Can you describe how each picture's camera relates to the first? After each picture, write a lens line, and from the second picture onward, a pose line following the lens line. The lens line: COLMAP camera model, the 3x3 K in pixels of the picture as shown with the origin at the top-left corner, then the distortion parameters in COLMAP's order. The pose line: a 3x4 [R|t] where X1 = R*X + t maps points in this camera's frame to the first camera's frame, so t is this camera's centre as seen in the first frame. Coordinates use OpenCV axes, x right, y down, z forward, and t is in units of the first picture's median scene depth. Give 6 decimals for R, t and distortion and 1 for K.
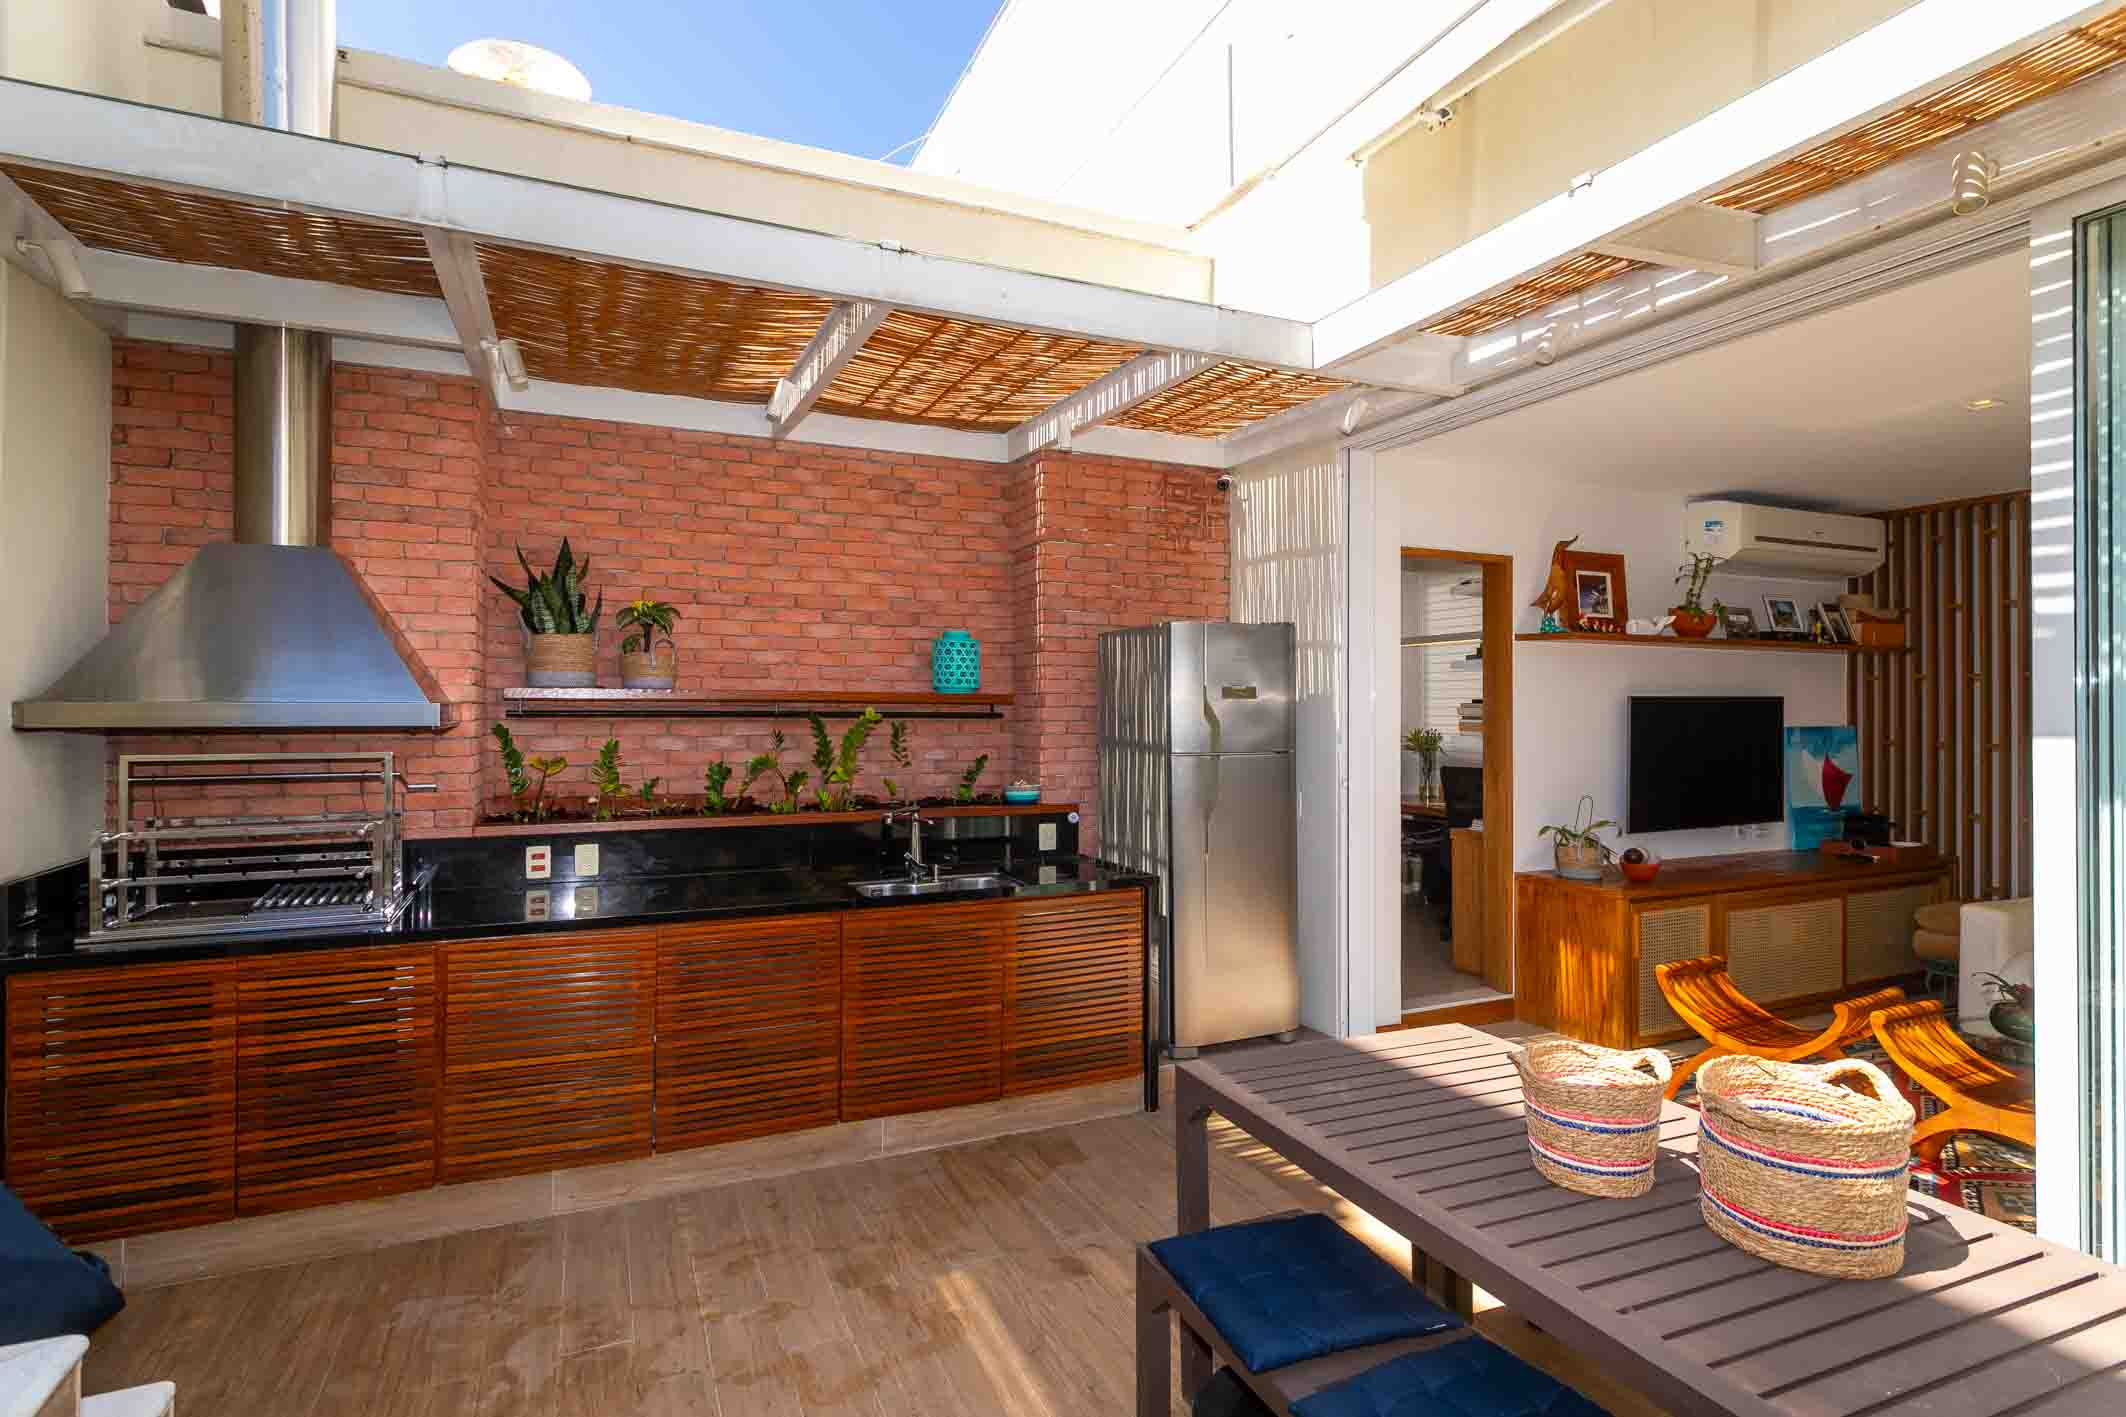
lens RADIAL K [[1028.1, 0, 1036.2], [0, 1028.1, 694.0], [0, 0, 1]] dist [-0.000491, 0.003013]
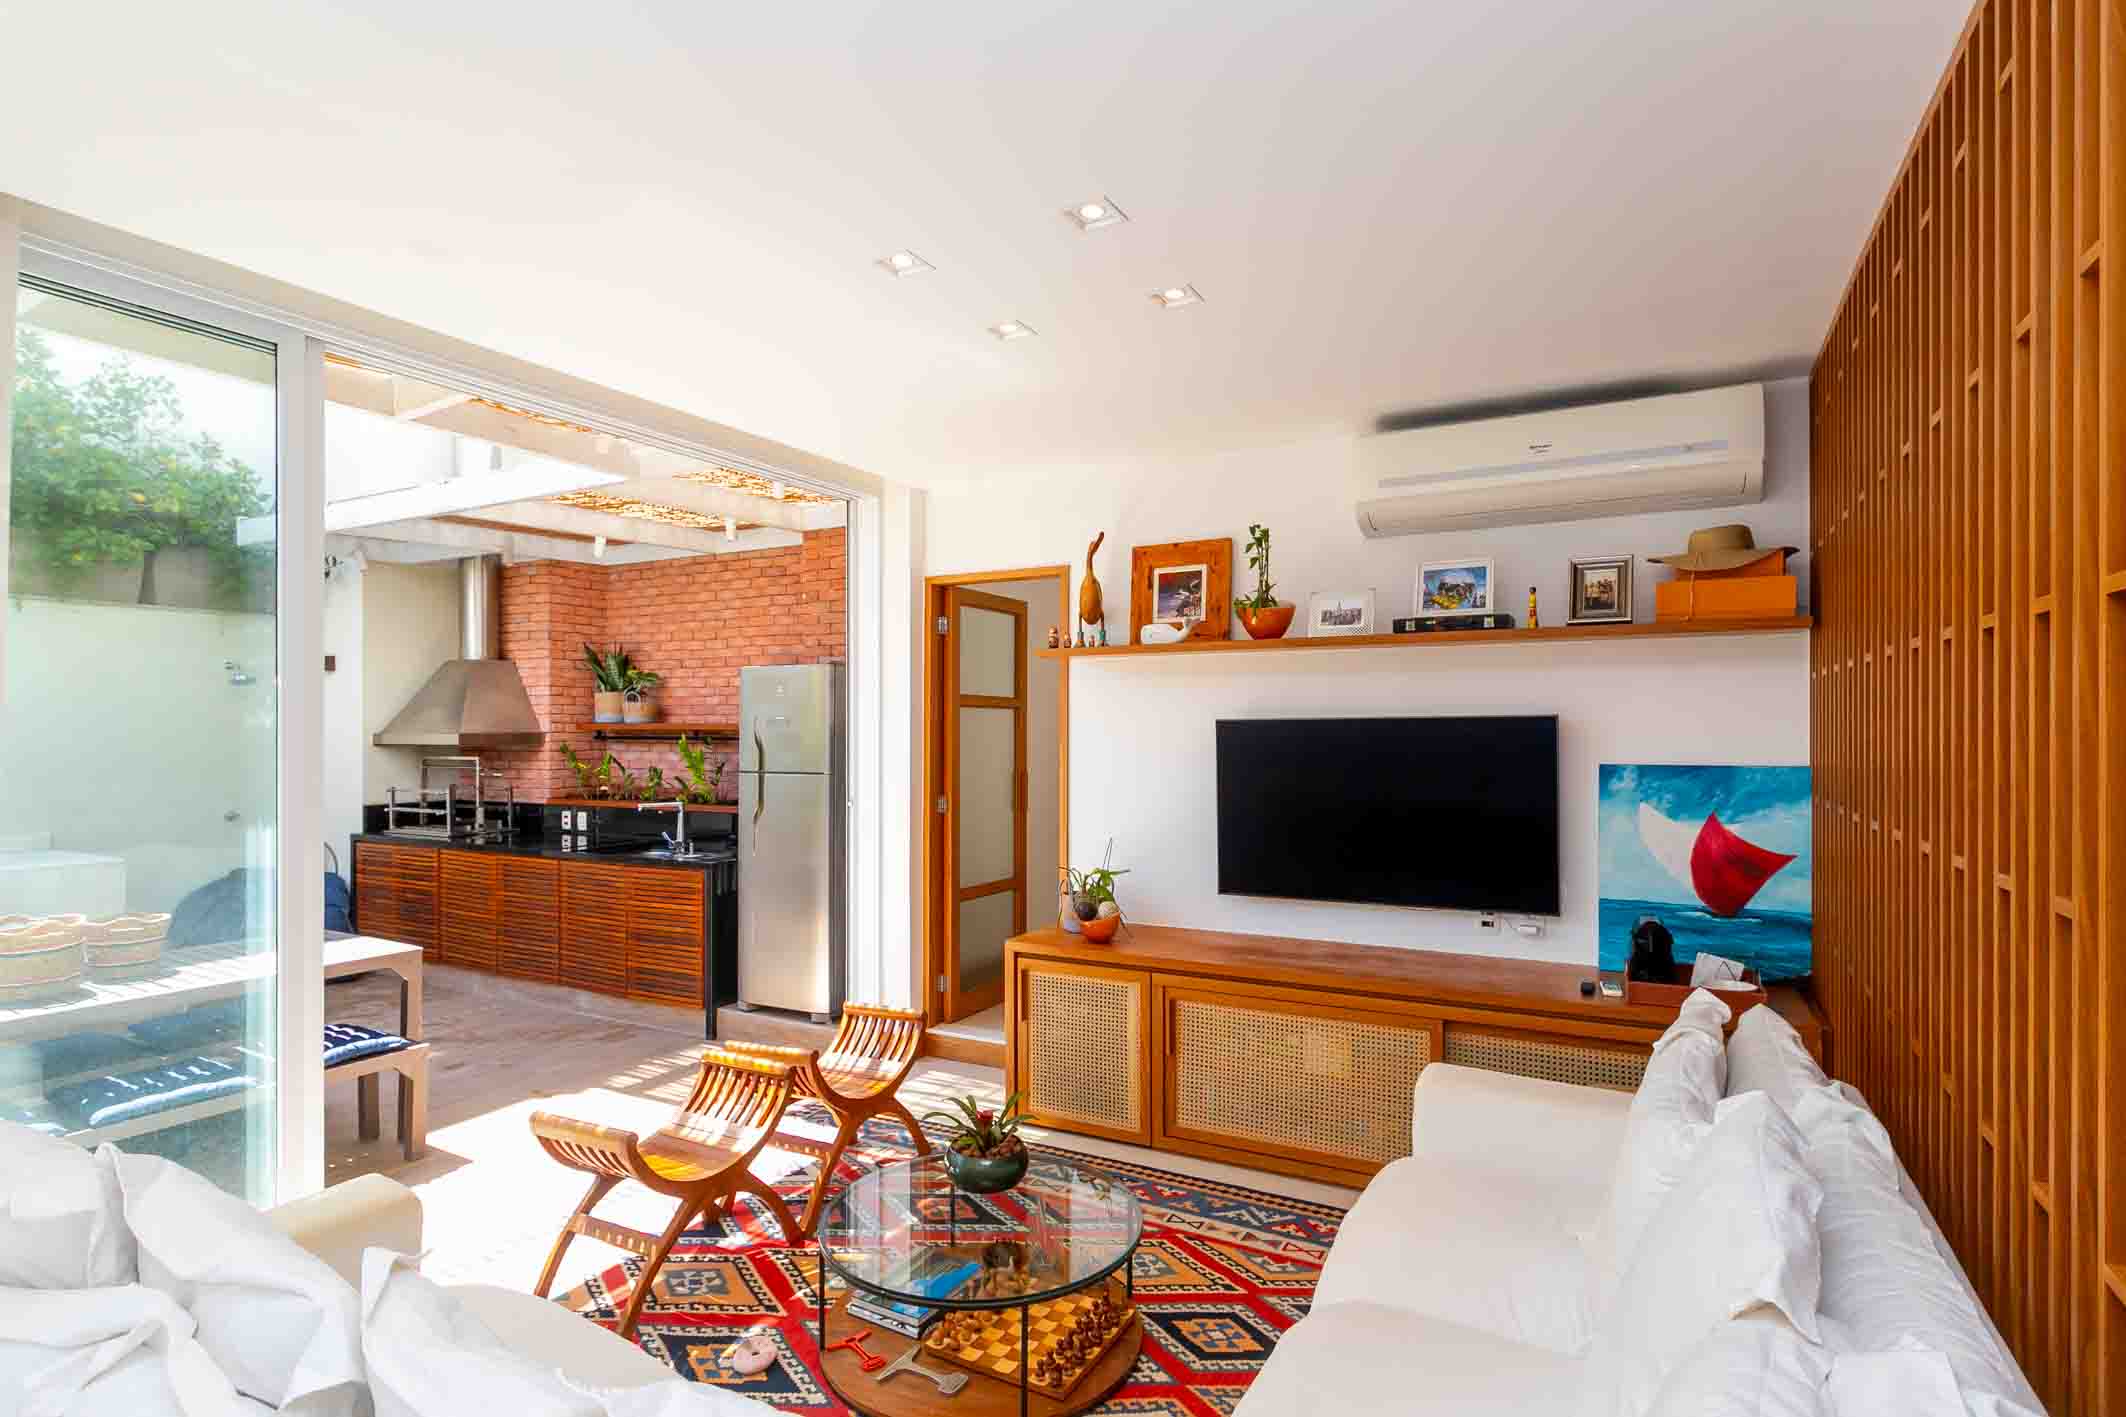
lens RADIAL K [[1028.1, 0, 1063.3], [0, 1028.1, 714.9], [0, 0, 1]] dist [-0.000491, 0.003013]
pose [[0.622688, -0.013586, -0.782352, 1.084677], [0.016550, 0.999854, -0.004190, 0.000323], [0.782295, -0.010339, 0.622822, 0.406598]]
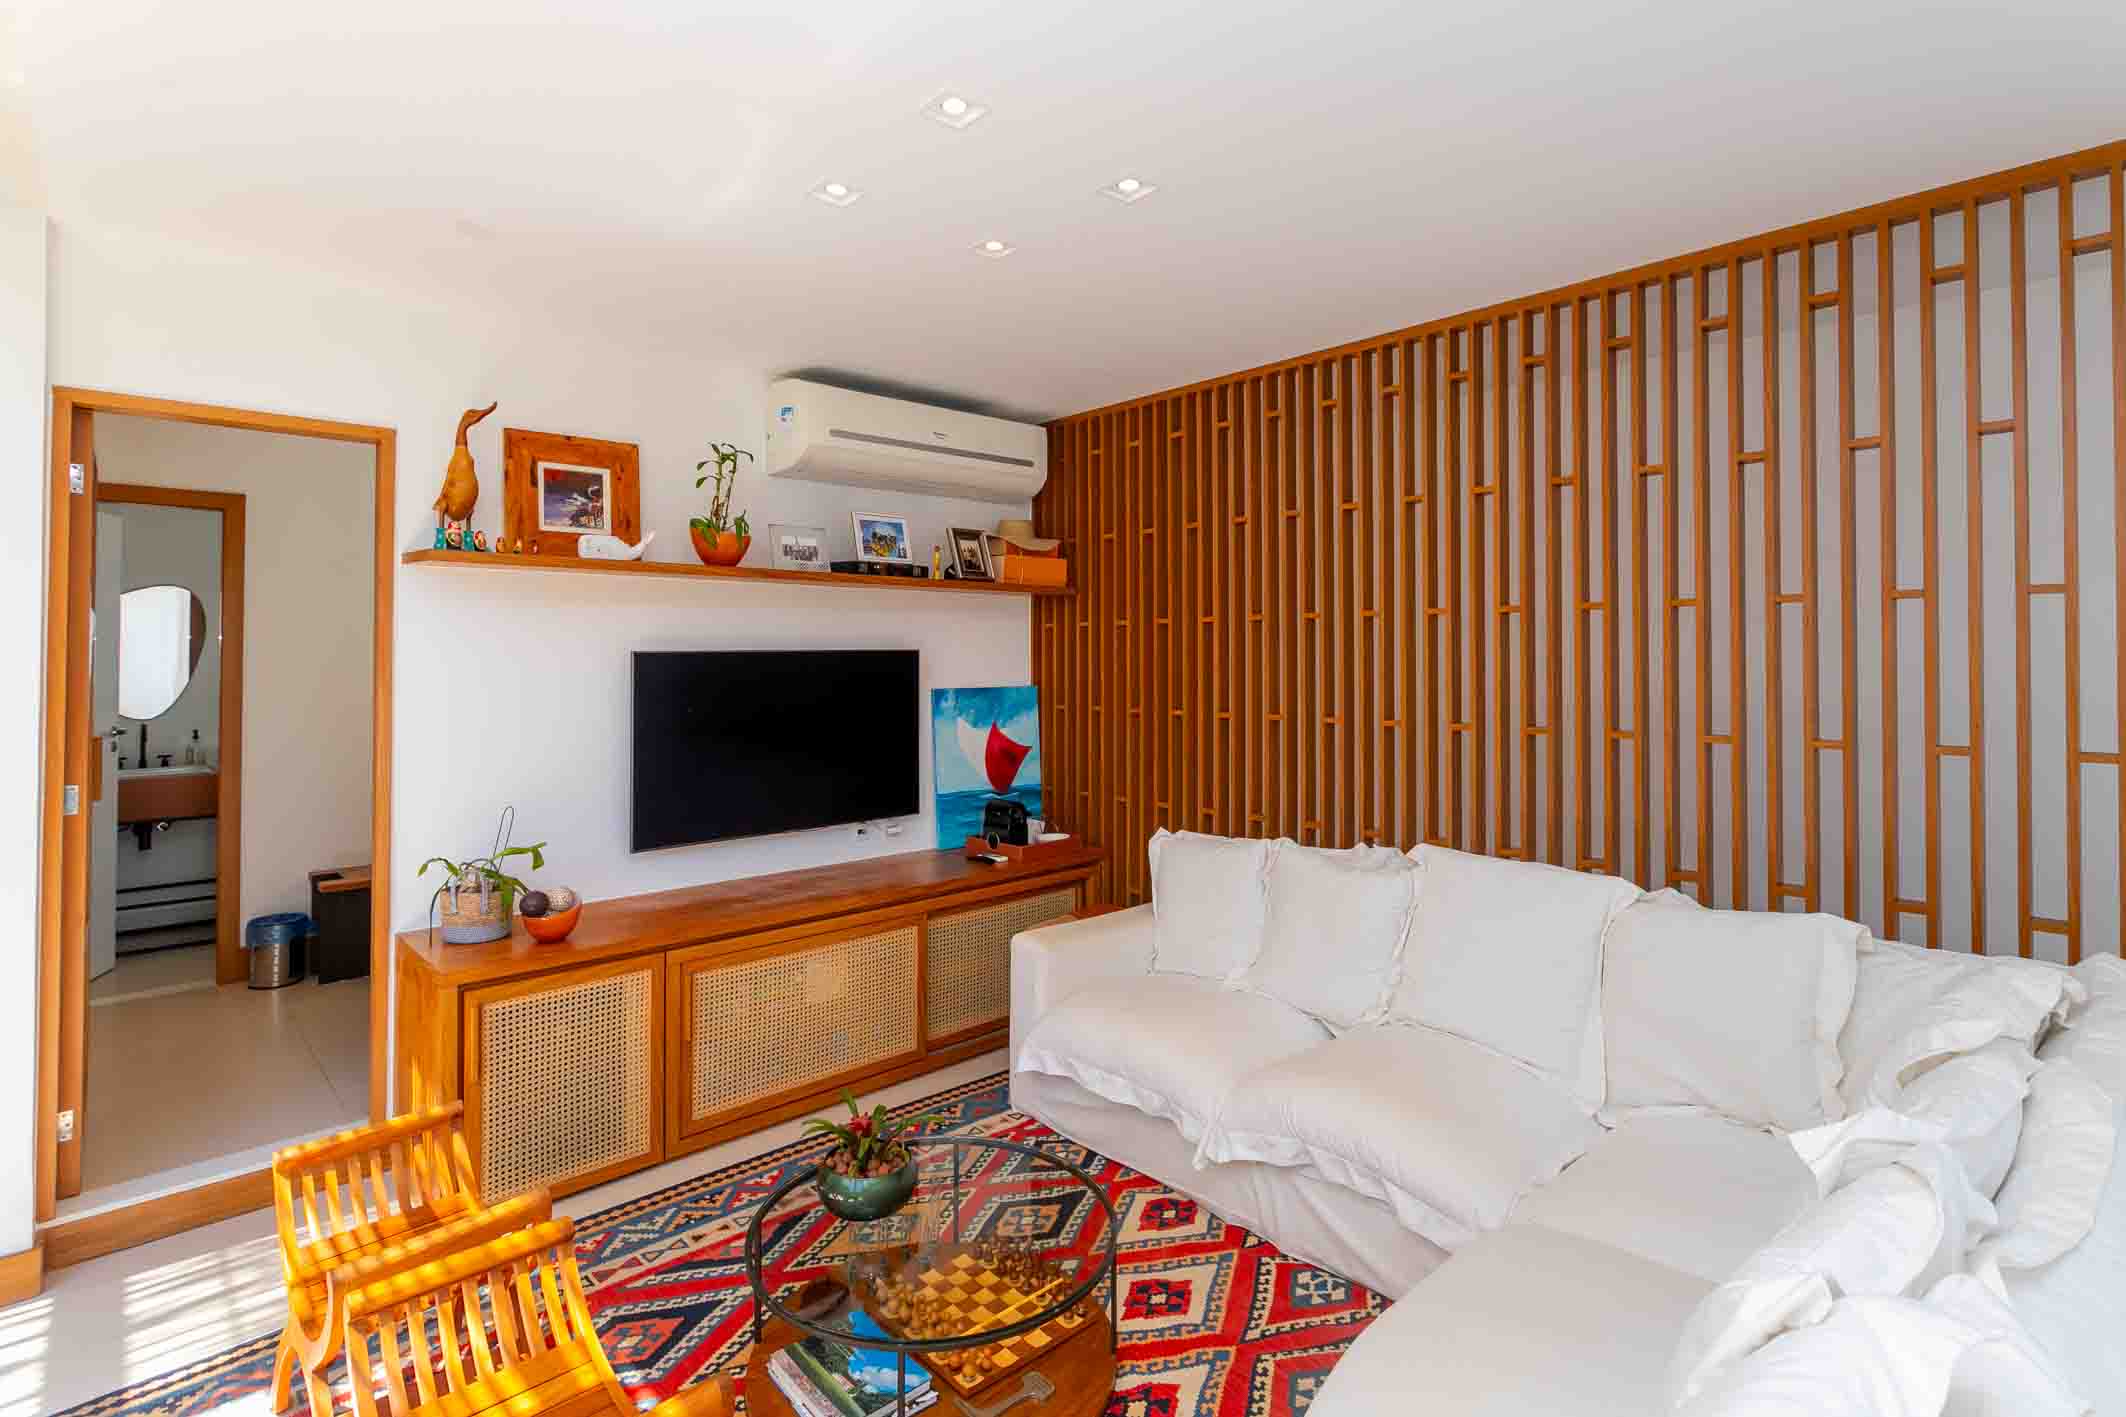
lens RADIAL K [[1028.1, 0, 1010.3], [0, 1028.1, 637.8], [0, 0, 1]] dist [-0.000491, 0.003013]
pose [[0.951951, -0.000668, 0.306251, 0.590775], [0.002649, 0.999978, -0.006054, -0.001854], [-0.306240, 0.006574, 0.951932, 0.268666]]
